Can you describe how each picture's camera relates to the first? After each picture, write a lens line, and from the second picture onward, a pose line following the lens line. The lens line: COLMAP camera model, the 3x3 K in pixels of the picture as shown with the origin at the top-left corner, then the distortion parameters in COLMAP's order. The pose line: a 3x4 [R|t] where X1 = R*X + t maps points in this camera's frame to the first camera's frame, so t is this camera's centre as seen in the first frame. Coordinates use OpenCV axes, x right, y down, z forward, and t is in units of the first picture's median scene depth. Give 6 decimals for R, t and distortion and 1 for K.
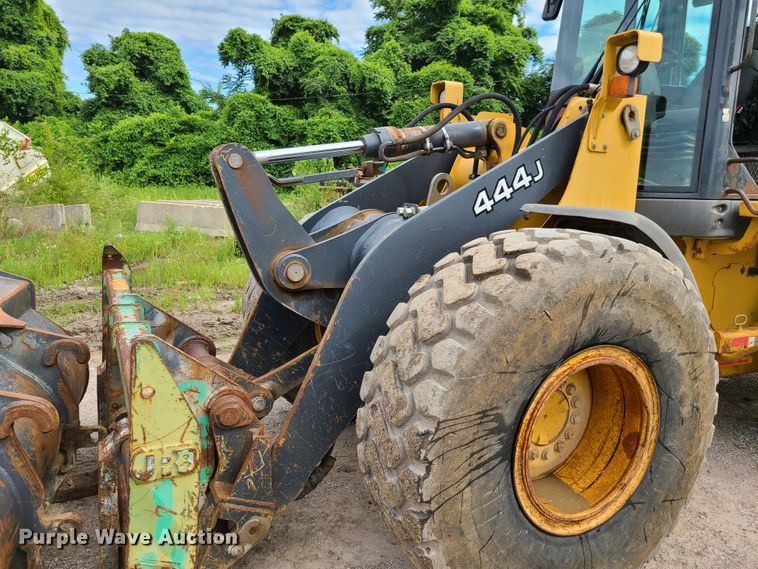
lens RADIAL K [[573.2, 0, 392.2], [0, 573.2, 278.2], [0, 0, 1]] dist [0.049733, -0.026254]
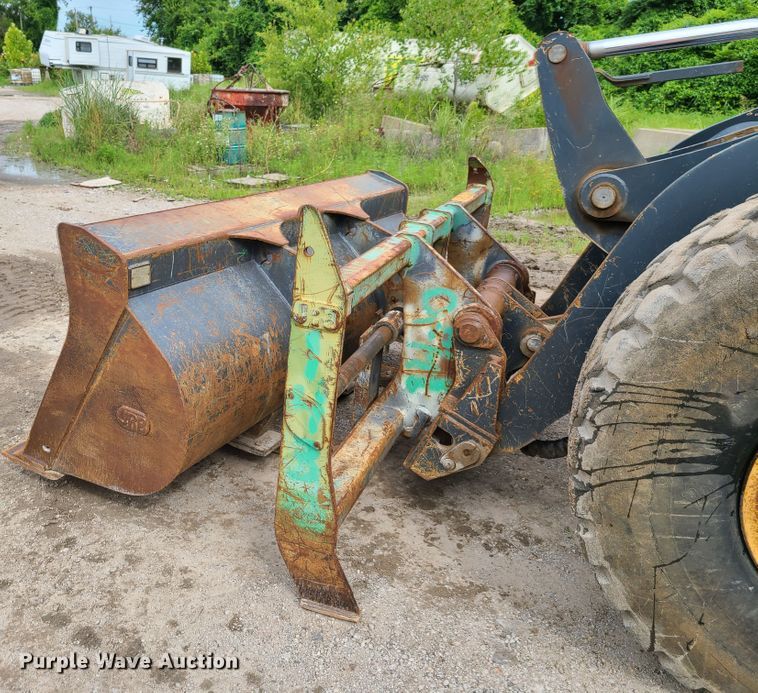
lens RADIAL K [[697.7, 0, 310.8], [0, 697.7, 336.5], [0, 0, 1]] dist [0.033502, 0.000000]
pose [[0.638838, 0.259581, -0.724226, 0.356602], [-0.150331, 0.965331, 0.213392, 0.032361], [0.754511, -0.027450, 0.655713, 0.032856]]
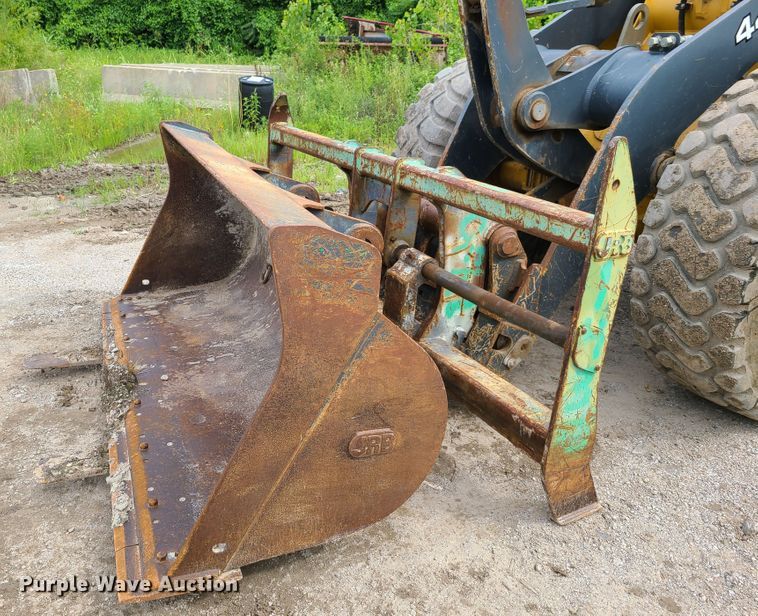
lens RADIAL K [[670.2, 0, 322.7], [0, 670.2, 323.5], [0, 0, 1]] dist [0.041739, -0.018859]
pose [[0.999453, -0.004124, -0.032817, -0.533420], [0.011497, 0.973644, 0.227782, 0.081685], [0.031013, -0.228035, 0.973159, -0.246431]]
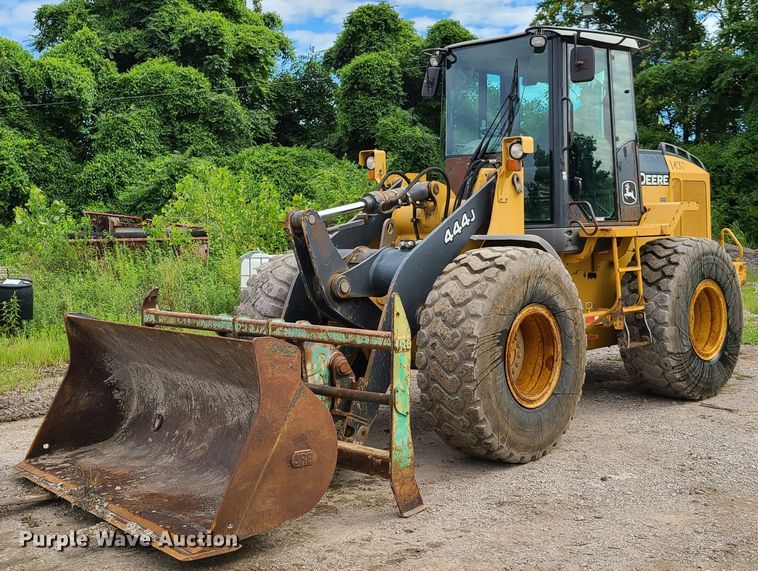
lens RADIAL K [[945.7, 0, 347.4], [0, 945.7, 257.2], [0, 0, 1]] dist [0.023538, 0.000000]
pose [[0.944264, -0.063762, 0.322955, -1.043478], [0.104553, 0.988355, -0.110559, 0.207000], [-0.312145, 0.138163, 0.939934, -1.518487]]
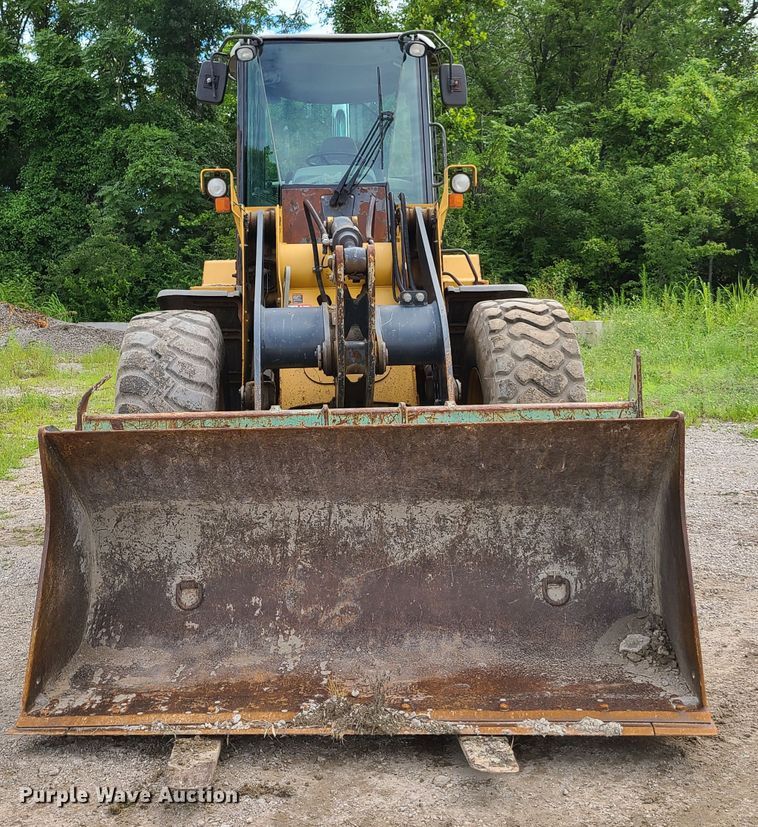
lens RADIAL K [[1122.4, 0, 379.7], [0, 1122.4, 409.9], [0, 0, 1]] dist [0.012519, 0.000000]
pose [[0.395530, -0.146367, 0.906715, -2.296496], [0.187446, 0.979306, 0.076317, -0.081083], [-0.899122, 0.139775, 0.414781, 0.120078]]
